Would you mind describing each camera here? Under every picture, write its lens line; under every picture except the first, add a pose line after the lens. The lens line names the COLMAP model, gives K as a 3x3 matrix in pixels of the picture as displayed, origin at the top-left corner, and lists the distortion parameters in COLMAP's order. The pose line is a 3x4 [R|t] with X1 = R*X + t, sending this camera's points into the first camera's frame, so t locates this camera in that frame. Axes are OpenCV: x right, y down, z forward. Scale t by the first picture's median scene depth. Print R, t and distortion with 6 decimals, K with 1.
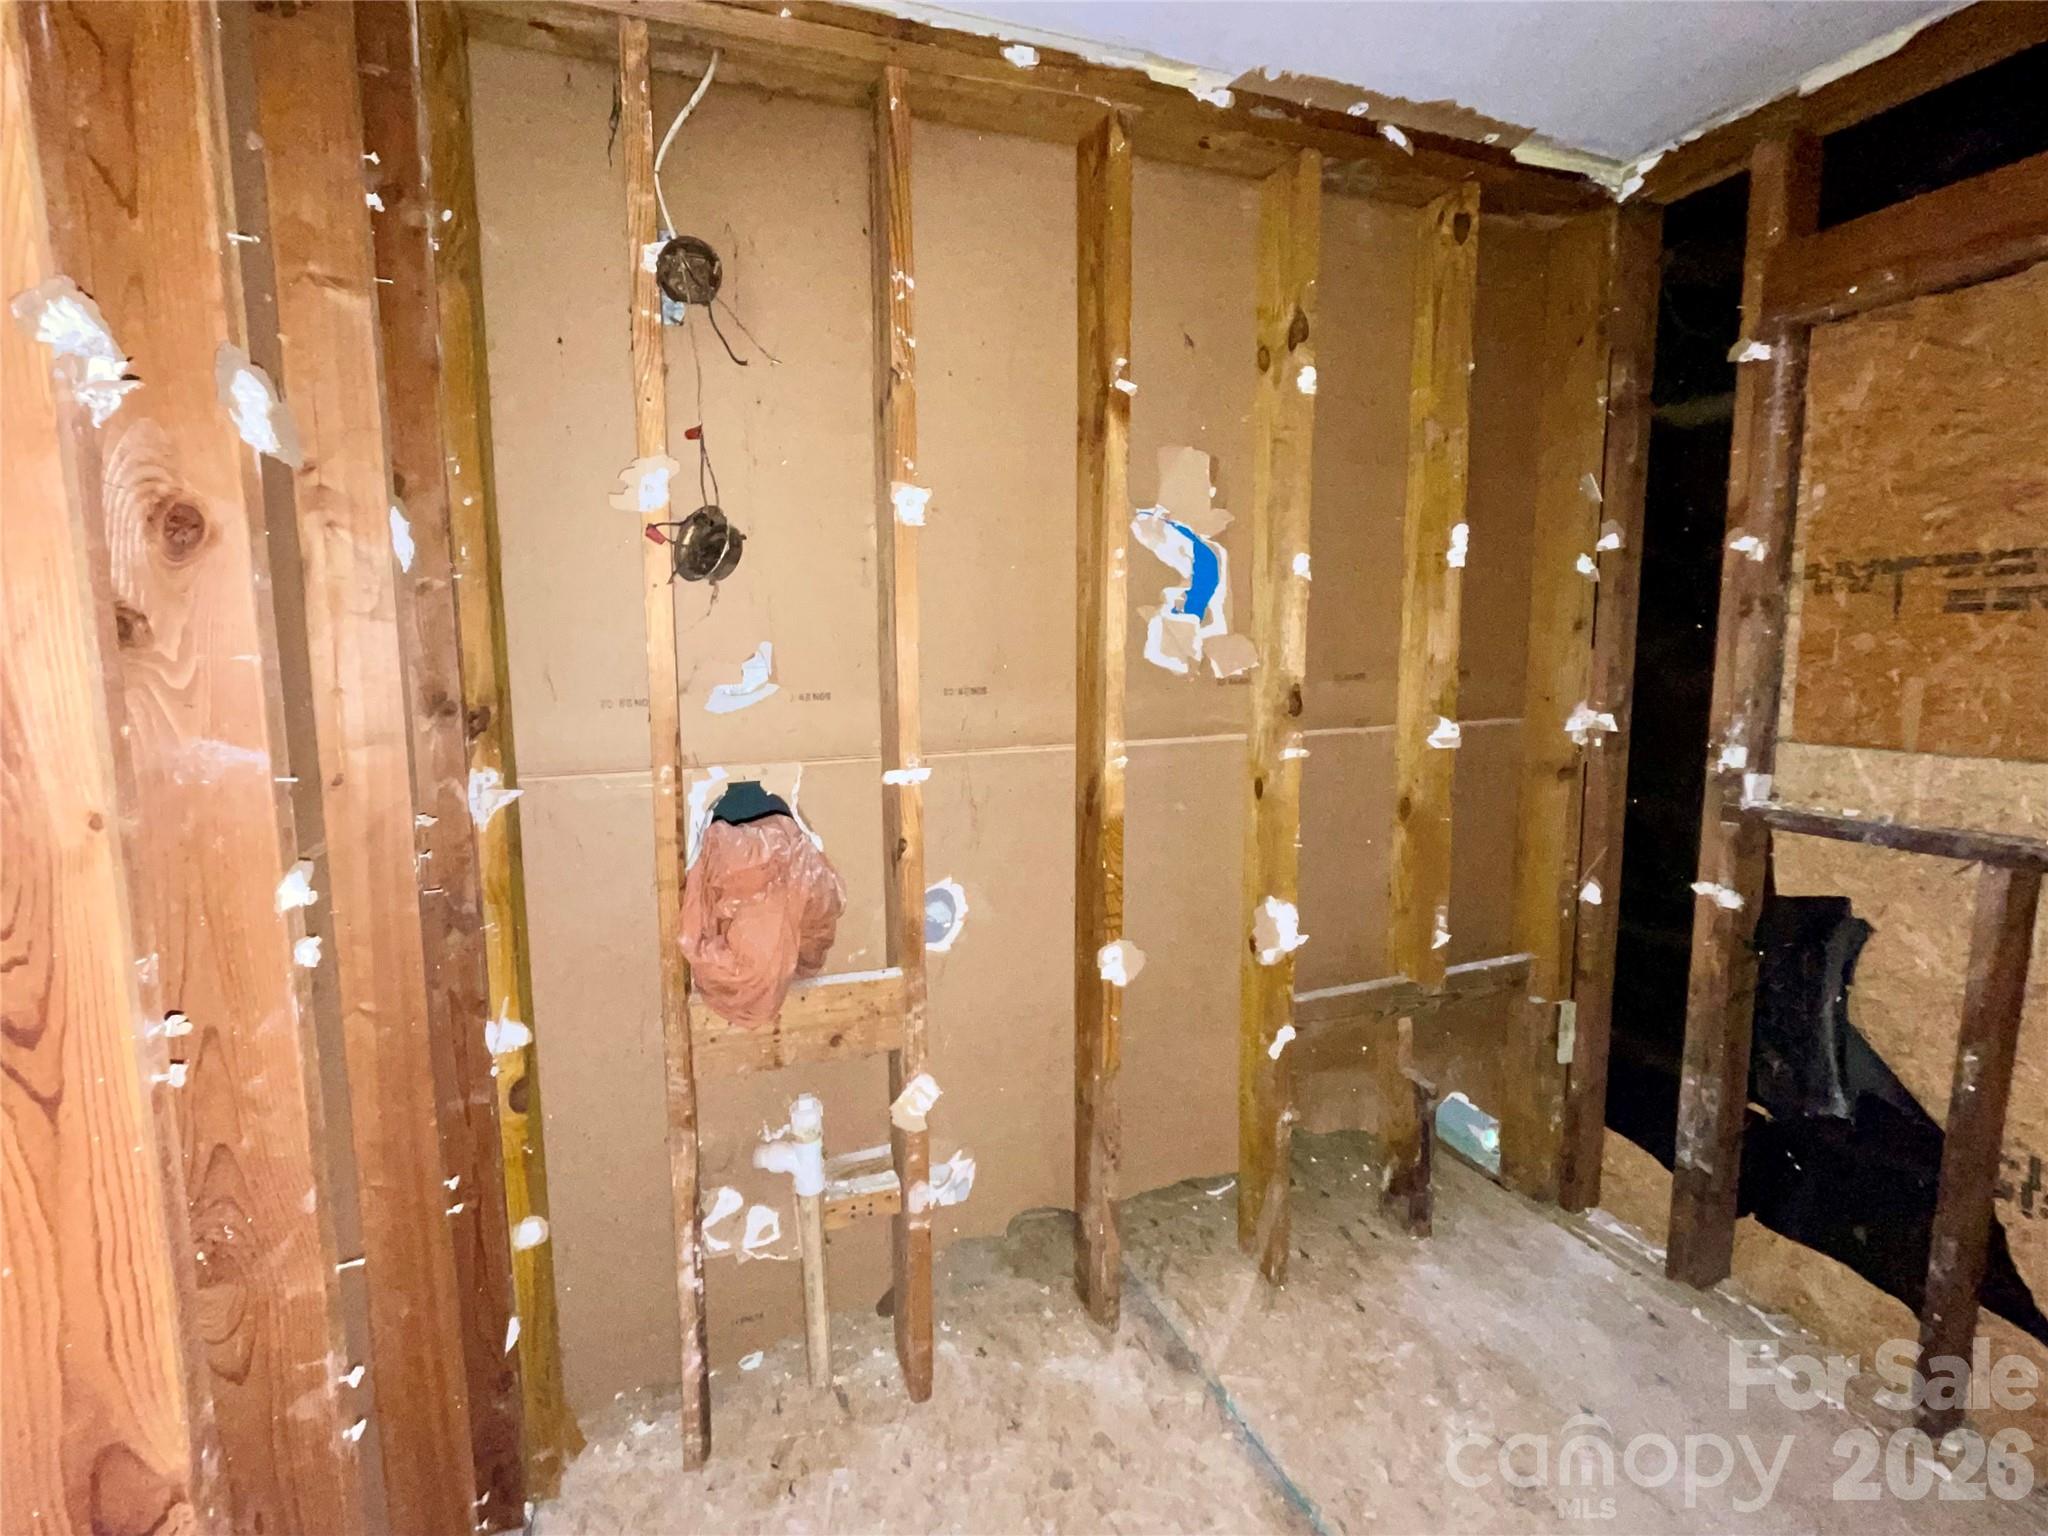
lens RADIAL K [[954.1, 0, 1021.8], [0, 954.1, 761.8], [0, 0, 1]] dist [-0.000644, -0.002324]
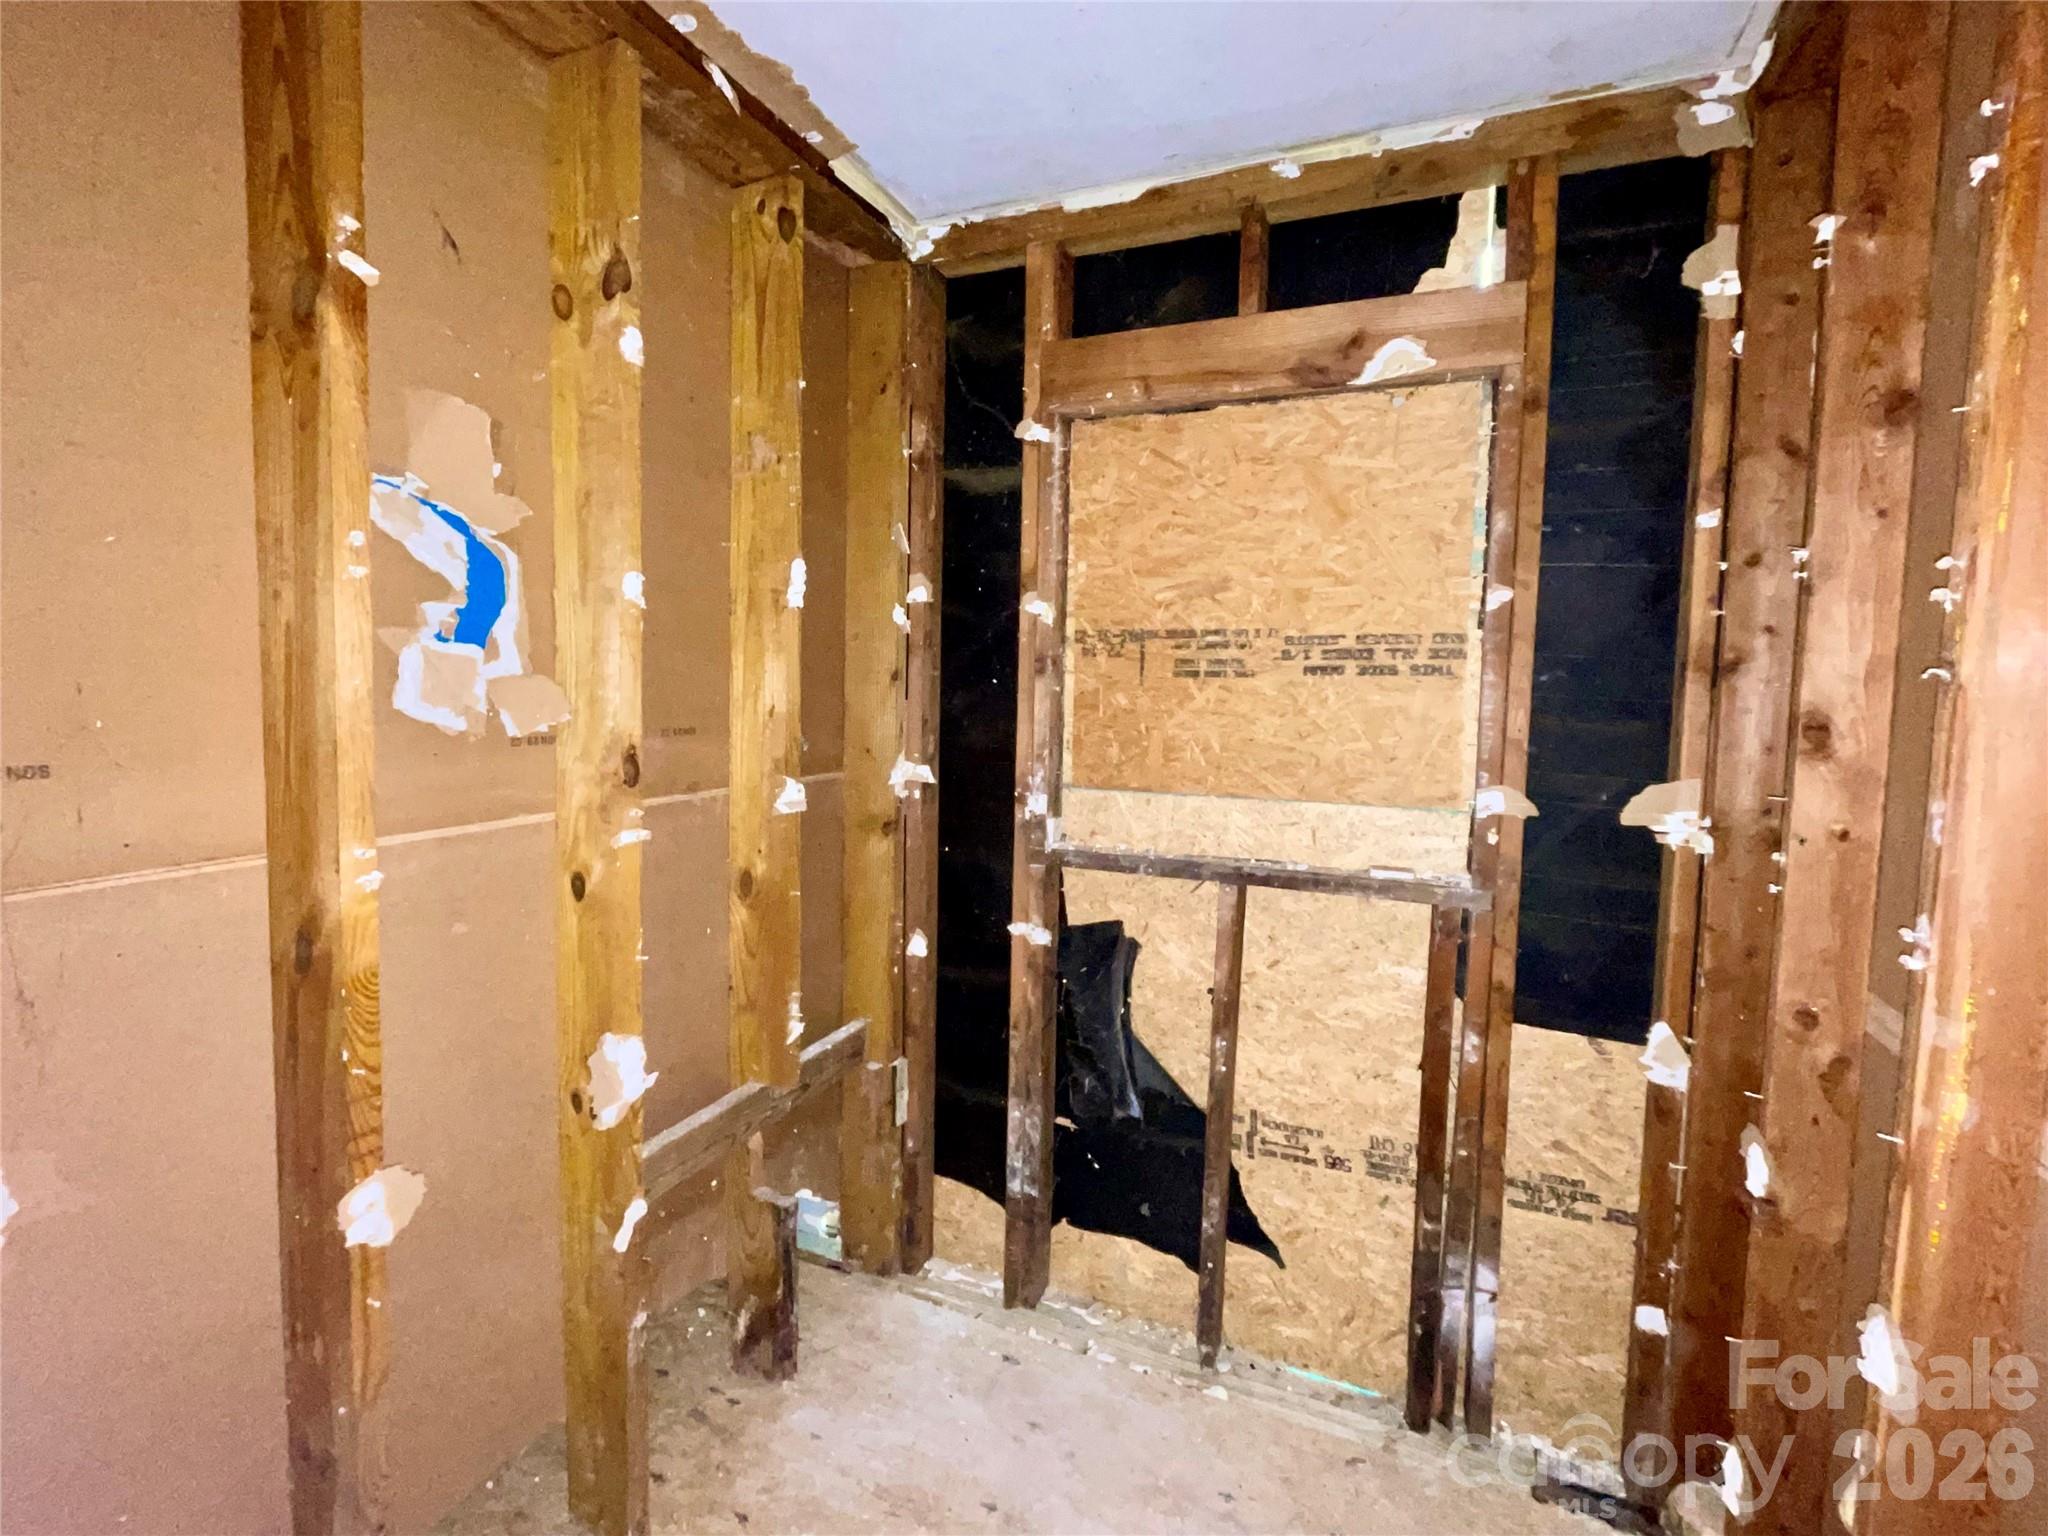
lens RADIAL K [[954.1, 0, 1016.9], [0, 954.1, 760.9], [0, 0, 1]] dist [-0.000644, -0.002324]
pose [[0.701601, -0.032147, 0.711844, -0.034775], [0.059710, 0.998121, -0.013776, -0.040074], [-0.710064, 0.052170, 0.702202, 0.258069]]
